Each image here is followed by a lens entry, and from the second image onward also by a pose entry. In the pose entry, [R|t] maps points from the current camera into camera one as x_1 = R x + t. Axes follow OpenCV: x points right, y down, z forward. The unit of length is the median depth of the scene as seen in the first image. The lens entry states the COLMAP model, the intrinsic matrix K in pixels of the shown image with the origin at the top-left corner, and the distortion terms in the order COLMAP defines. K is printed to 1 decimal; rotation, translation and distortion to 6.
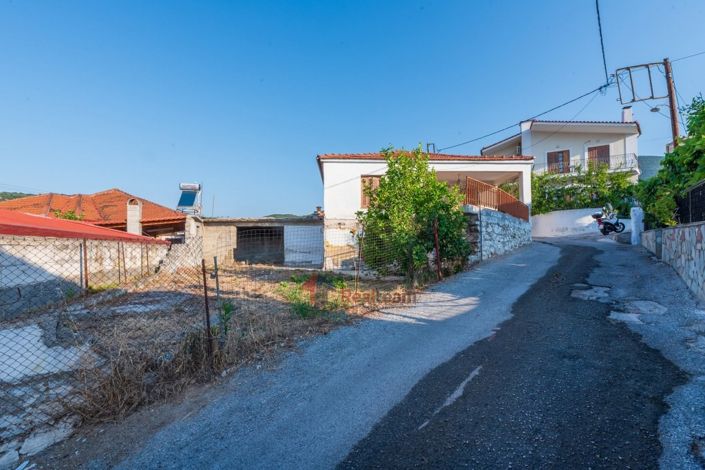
lens RADIAL K [[291.8, 0, 354.4], [0, 291.8, 253.4], [0, 0, 1]] dist [-0.002682, -0.000480]
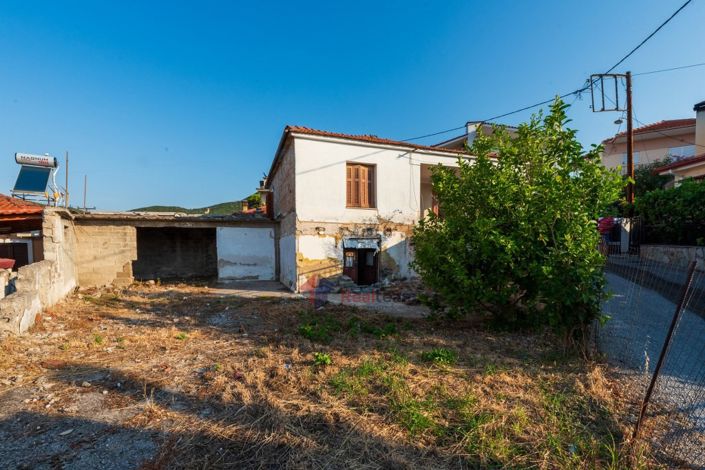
lens RADIAL K [[295.7, 0, 352.1], [0, 295.7, 267.6], [0, 0, 1]] dist [0.001701, -0.000138]
pose [[0.951012, -0.022278, 0.308350, -0.179309], [0.005700, 0.998494, 0.054563, -0.040912], [-0.309101, -0.050133, 0.949707, 0.256479]]
